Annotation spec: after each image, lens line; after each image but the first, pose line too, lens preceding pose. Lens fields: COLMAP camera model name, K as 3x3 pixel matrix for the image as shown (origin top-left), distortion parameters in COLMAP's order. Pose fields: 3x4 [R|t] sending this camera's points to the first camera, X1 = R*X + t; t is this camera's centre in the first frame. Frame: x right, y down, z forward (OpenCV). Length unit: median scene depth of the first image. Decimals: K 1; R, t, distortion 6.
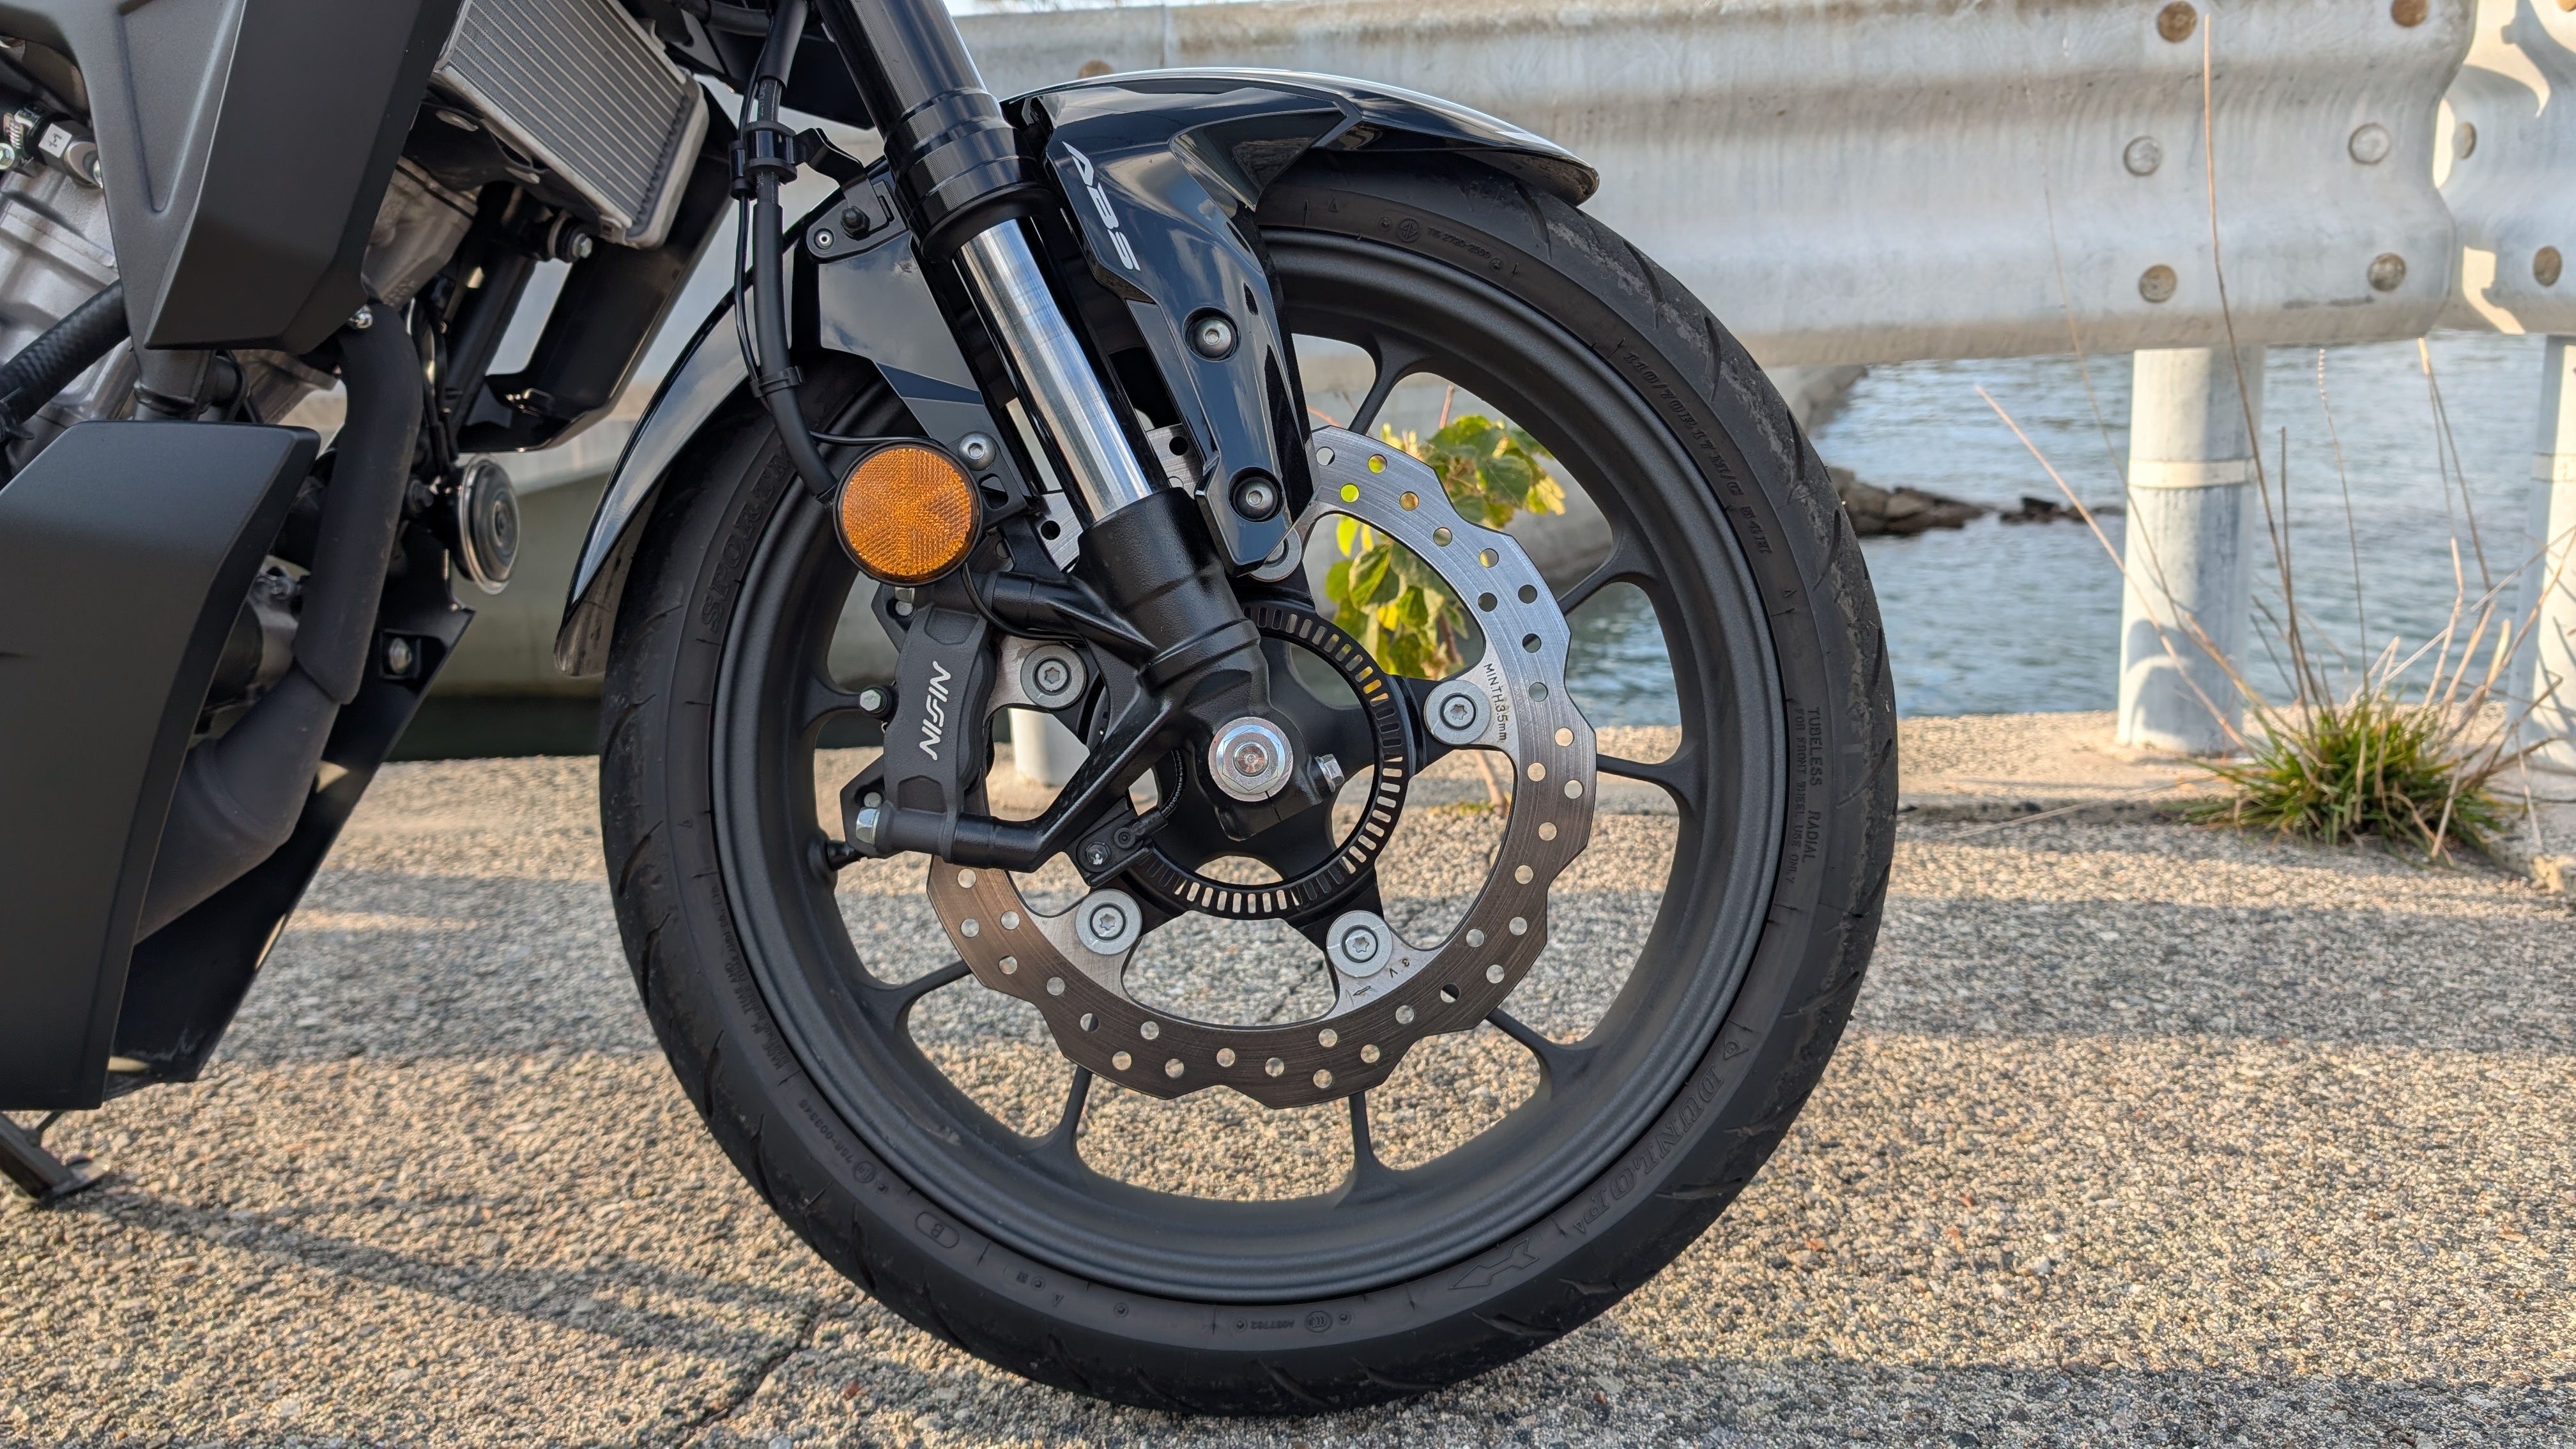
lens RADIAL K [[1816.5, 0, 1288.0], [0, 1816.5, 724.5], [0, 0, 1]] dist [-0.001507, -0.000253]
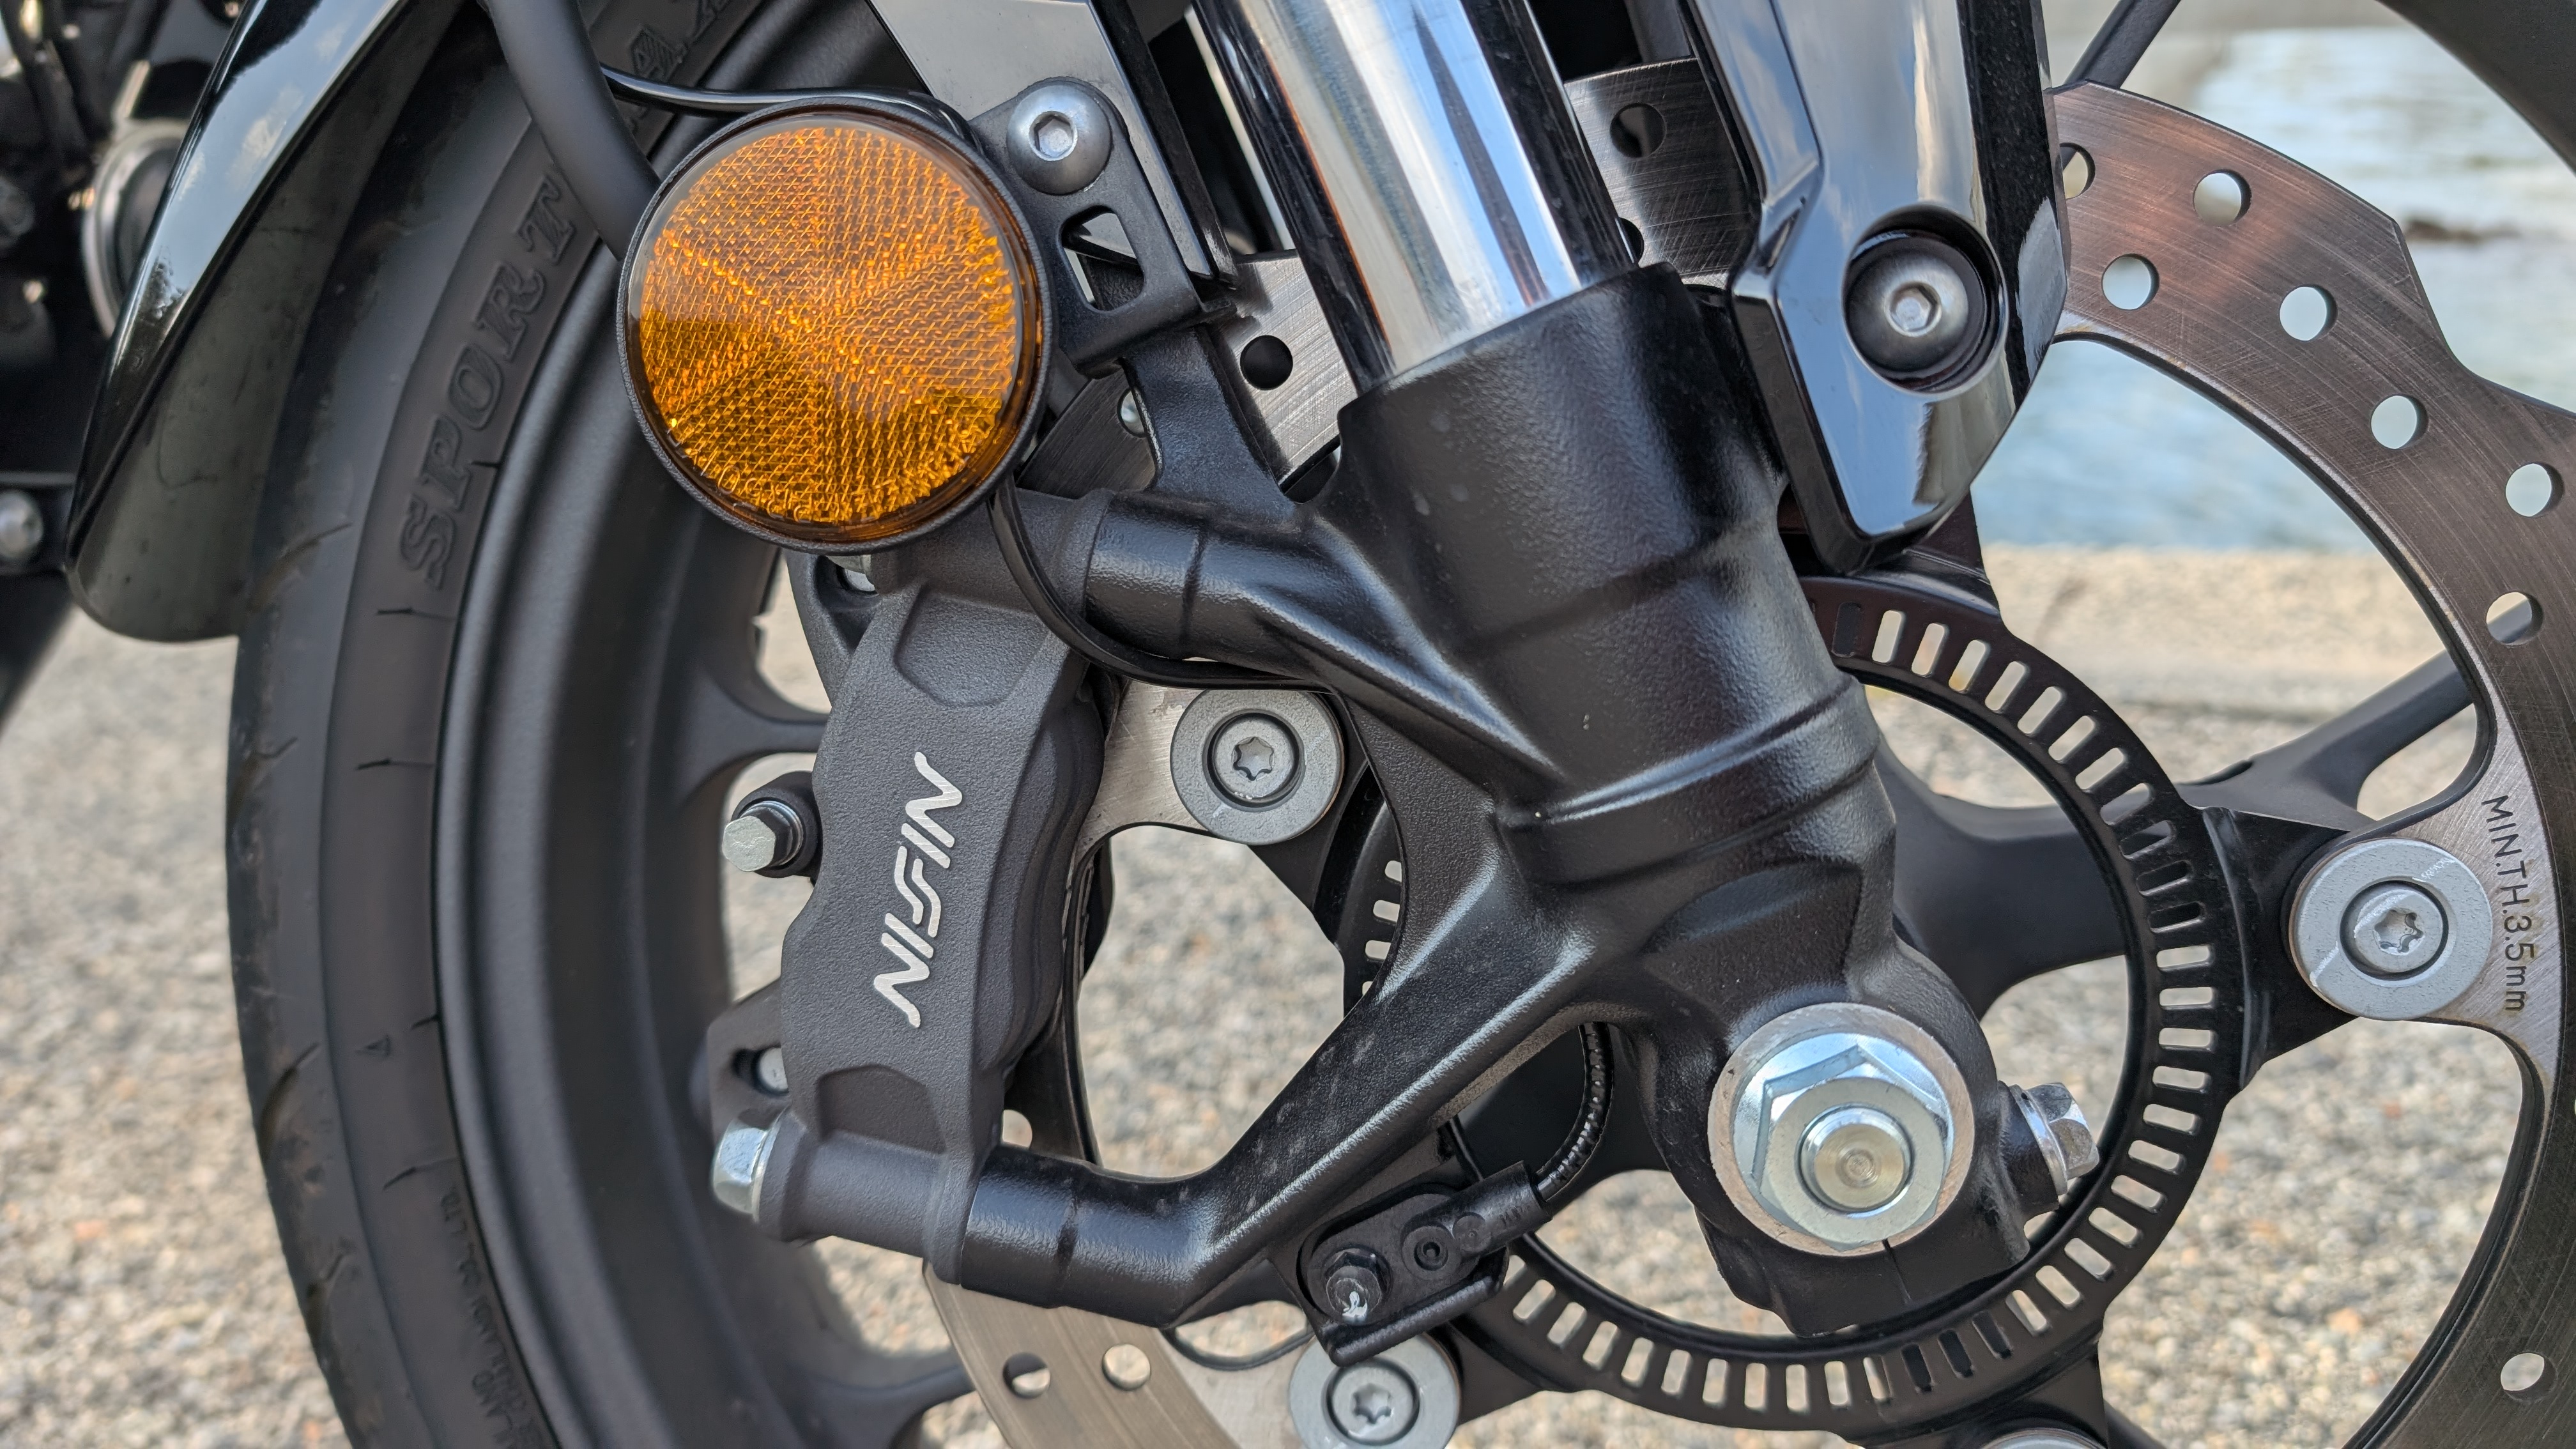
lens RADIAL K [[2000.1, 0, 1239.4], [0, 2000.1, 721.7], [0, 0, 1]] dist [-0.049420, -0.001506]
pose [[0.986305, 0.060221, -0.153544, -0.072216], [-0.037762, 0.988682, 0.145199, -0.095458], [0.160551, -0.137413, 0.977416, 0.613803]]
